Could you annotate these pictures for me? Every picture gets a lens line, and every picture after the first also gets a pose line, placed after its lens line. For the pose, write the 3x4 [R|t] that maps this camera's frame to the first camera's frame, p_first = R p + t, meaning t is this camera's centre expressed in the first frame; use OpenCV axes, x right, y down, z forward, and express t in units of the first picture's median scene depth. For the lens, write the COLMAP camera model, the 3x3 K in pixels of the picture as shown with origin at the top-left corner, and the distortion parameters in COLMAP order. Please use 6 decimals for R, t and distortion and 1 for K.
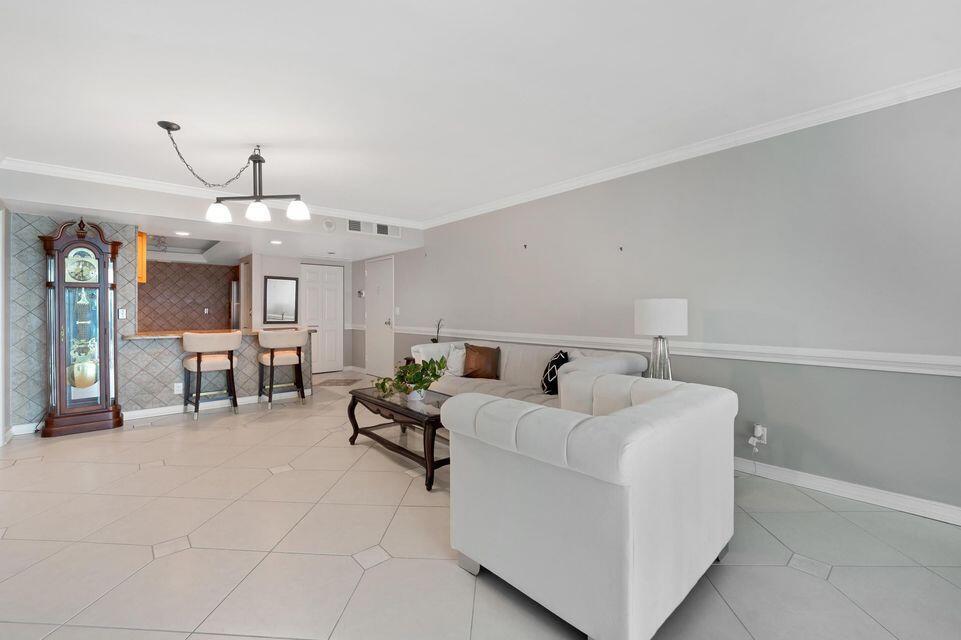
lens RADIAL K [[413.9, 0, 468.7], [0, 413.9, 307.8], [0, 0, 1]] dist [0.000651, -0.000018]
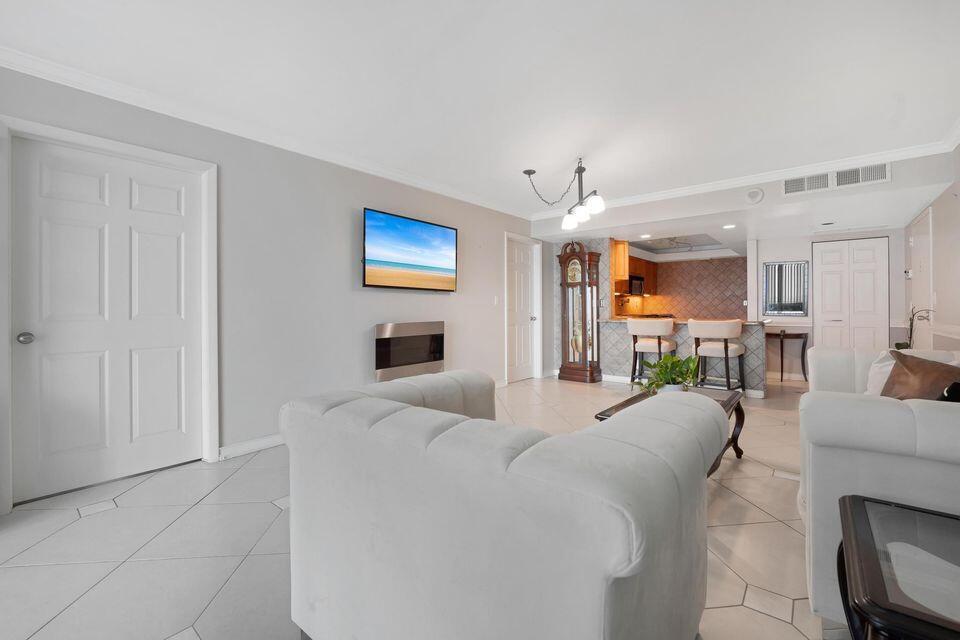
lens RADIAL K [[408.6, 0, 487.3], [0, 408.6, 309.7], [0, 0, 1]] dist [-0.001750, -0.000156]
pose [[0.195265, 0.006054, -0.980732, 0.361775], [0.006726, 0.999949, 0.007512, 0.020056], [0.980727, -0.008063, 0.195215, 0.305981]]
